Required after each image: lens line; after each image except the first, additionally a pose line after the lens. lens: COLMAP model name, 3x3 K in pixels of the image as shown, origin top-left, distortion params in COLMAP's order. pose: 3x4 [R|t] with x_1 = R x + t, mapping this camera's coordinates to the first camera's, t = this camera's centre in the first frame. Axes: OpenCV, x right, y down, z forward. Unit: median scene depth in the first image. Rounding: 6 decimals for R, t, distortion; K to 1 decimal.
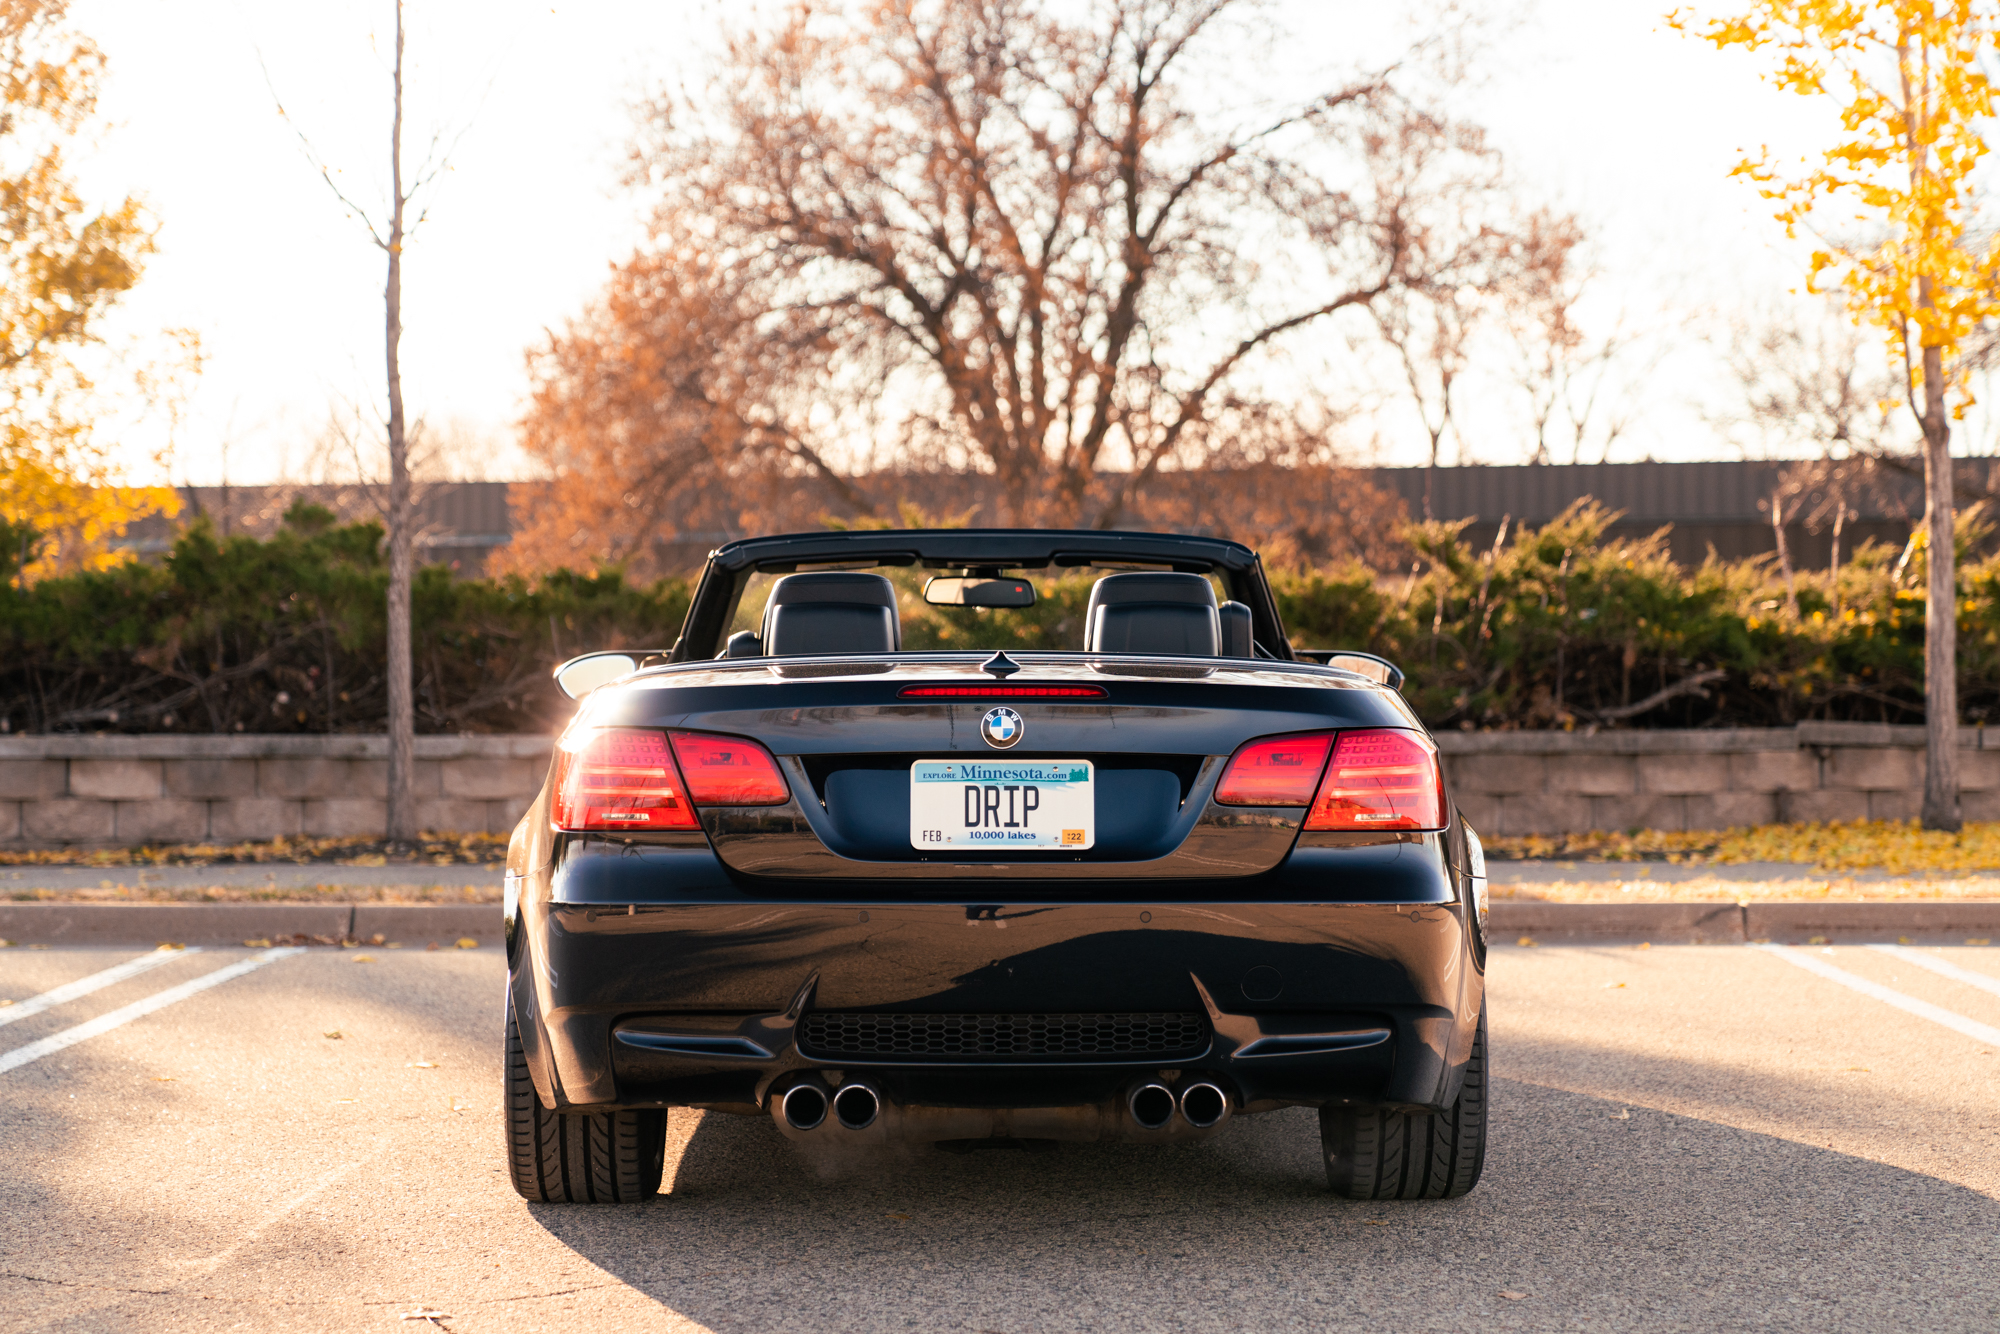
lens RADIAL K [[3983.2, 0, 1008.2], [0, 3983.2, 677.0], [0, 0, 1]] dist [0.028547, 0.000000]
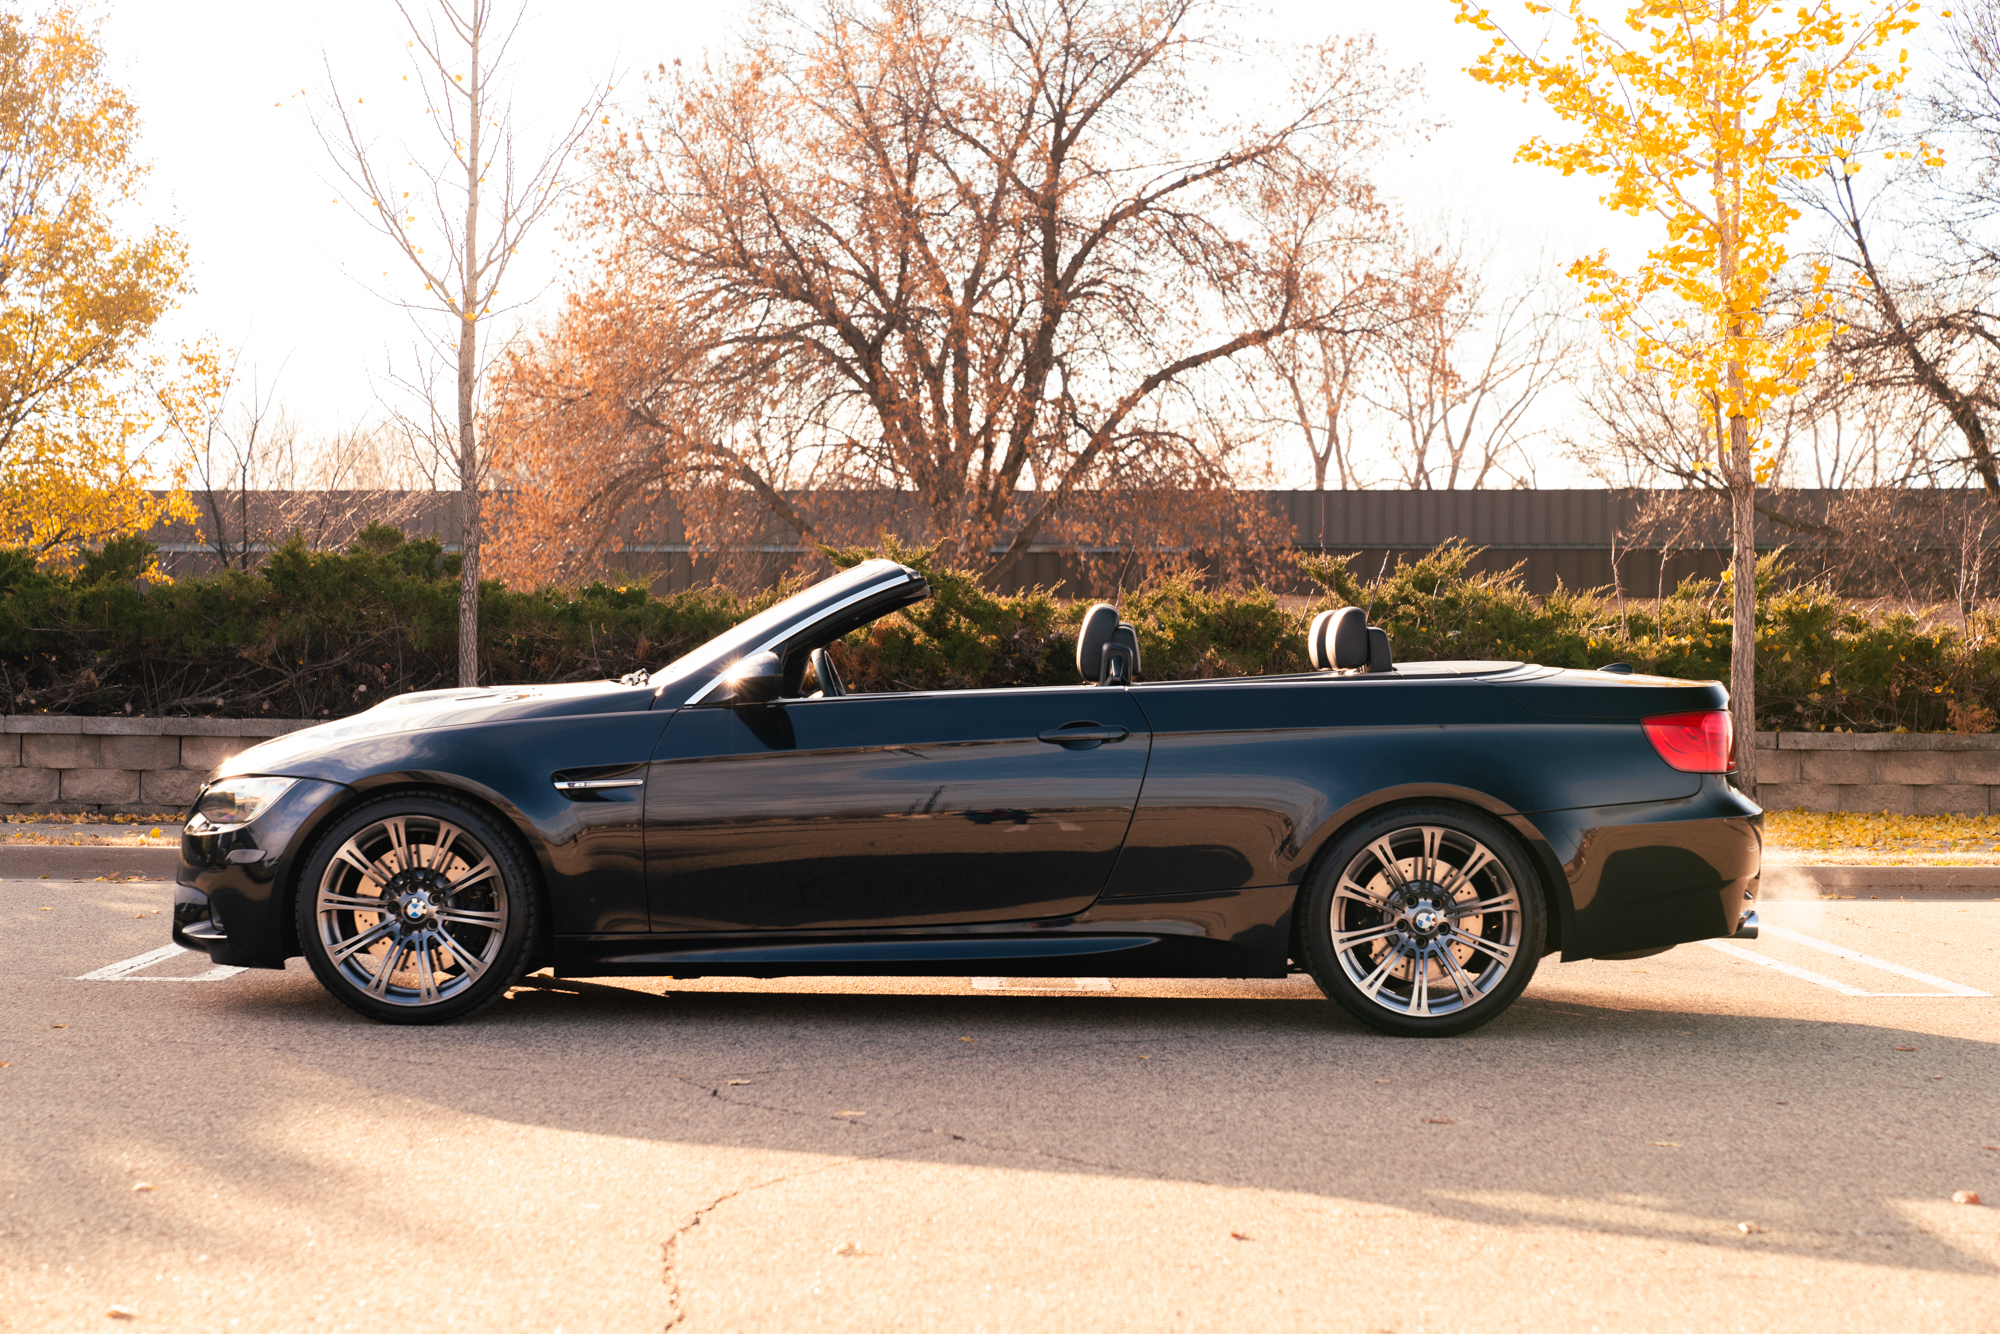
lens RADIAL K [[3983.2, 0, 991.3], [0, 3983.2, 678.7], [0, 0, 1]] dist [0.028547, 0.000000]
pose [[0.999563, 0.013870, 0.026119, -0.024764], [-0.013827, 0.999903, -0.001832, 0.001993], [-0.026142, 0.001470, 0.999657, -0.194298]]
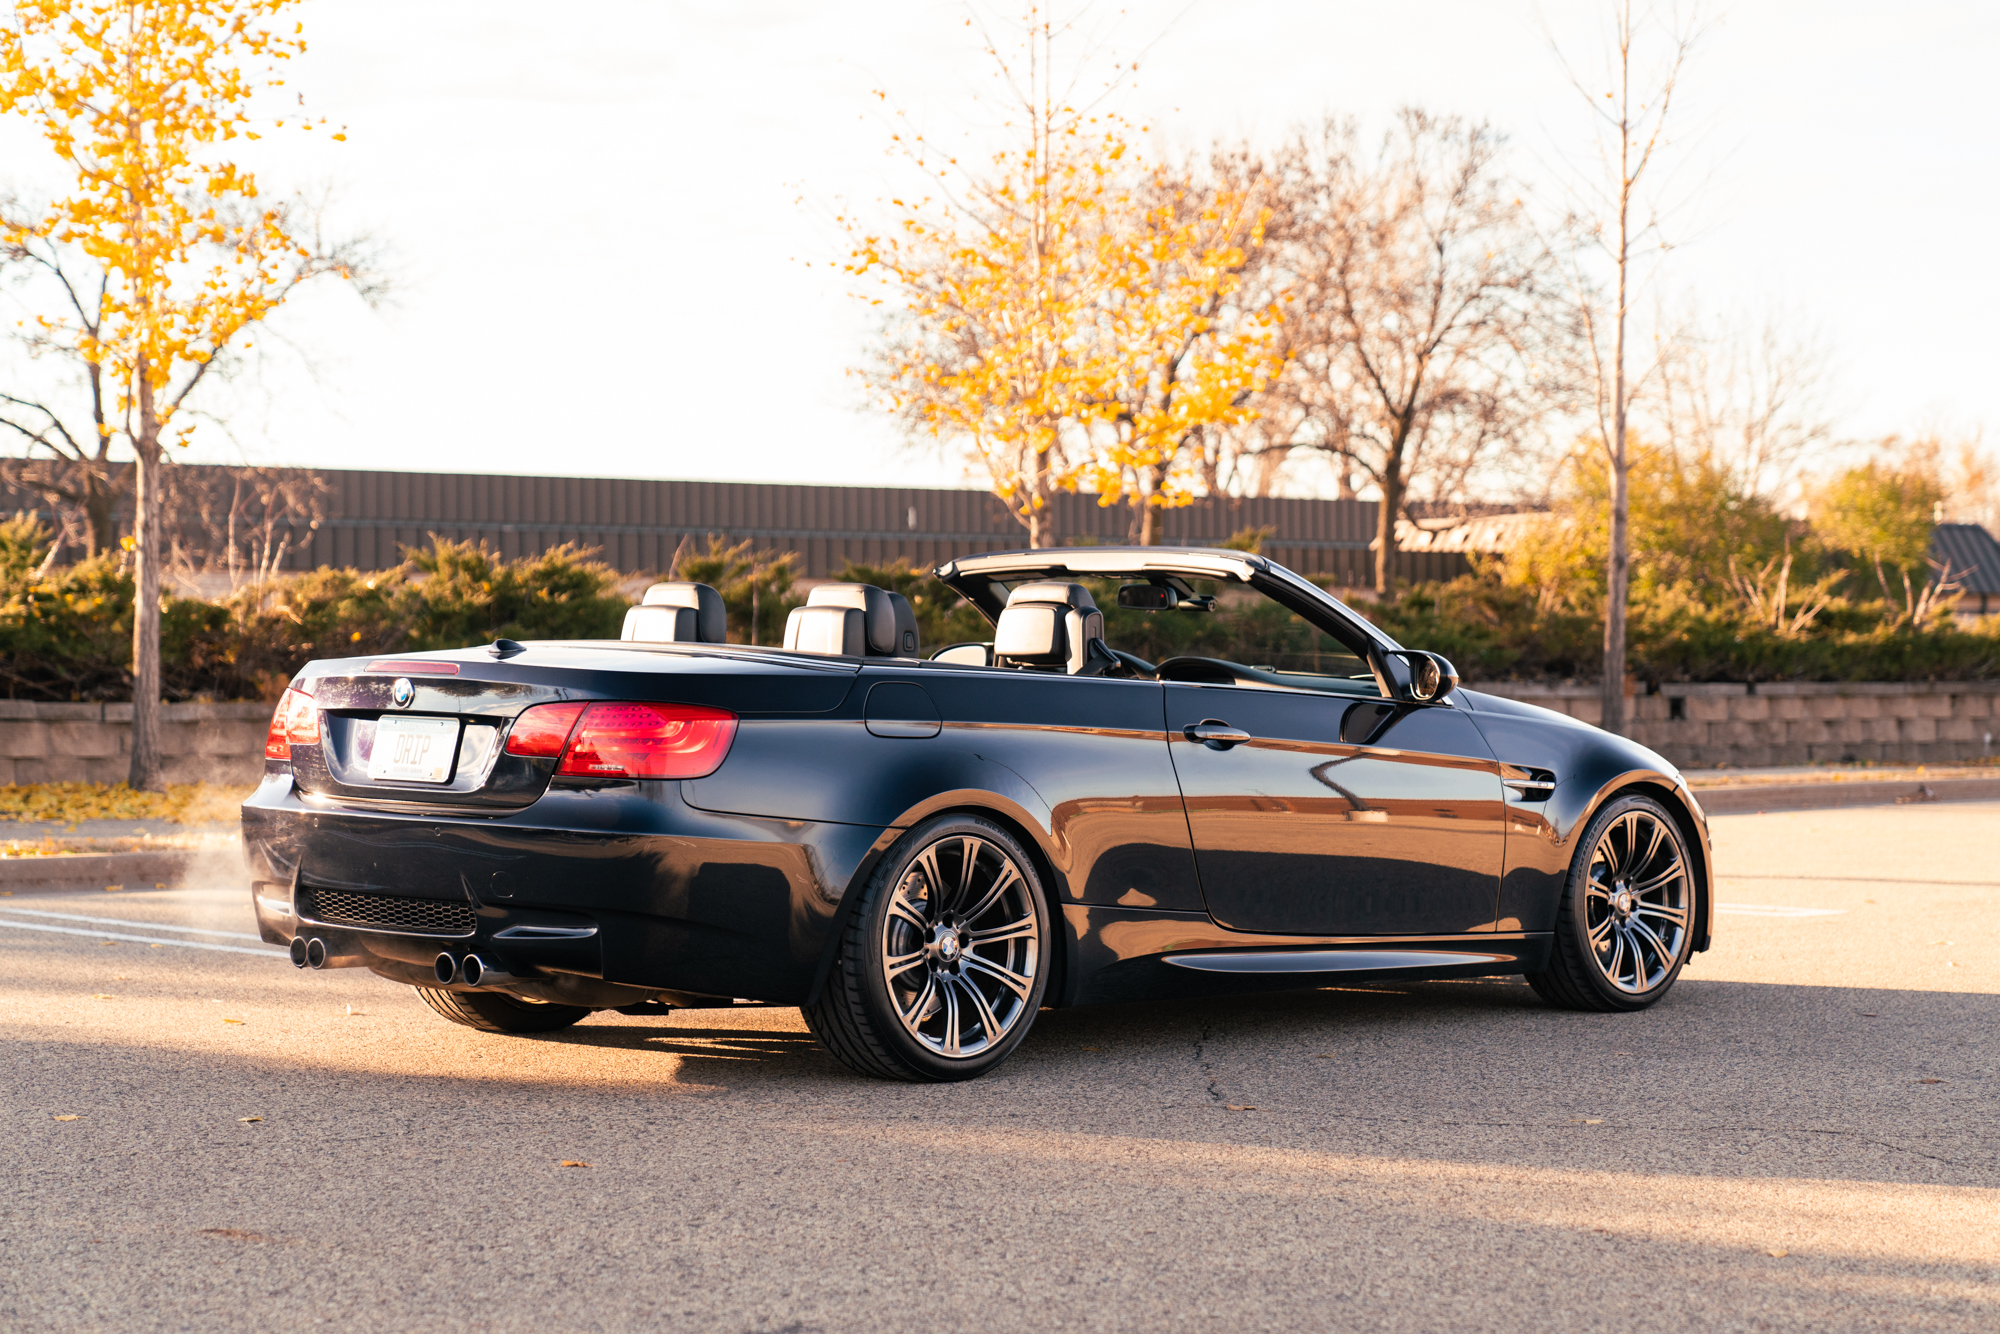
lens RADIAL K [[3942.5, 0, 903.2], [0, 3942.5, 627.8], [0, 0, 1]] dist [0.072540, 0.000000]
pose [[0.676541, 0.015667, 0.736238, -0.447312], [-0.010104, 0.999877, -0.011993, 0.001818], [-0.736335, 0.000674, 0.676616, 0.042542]]
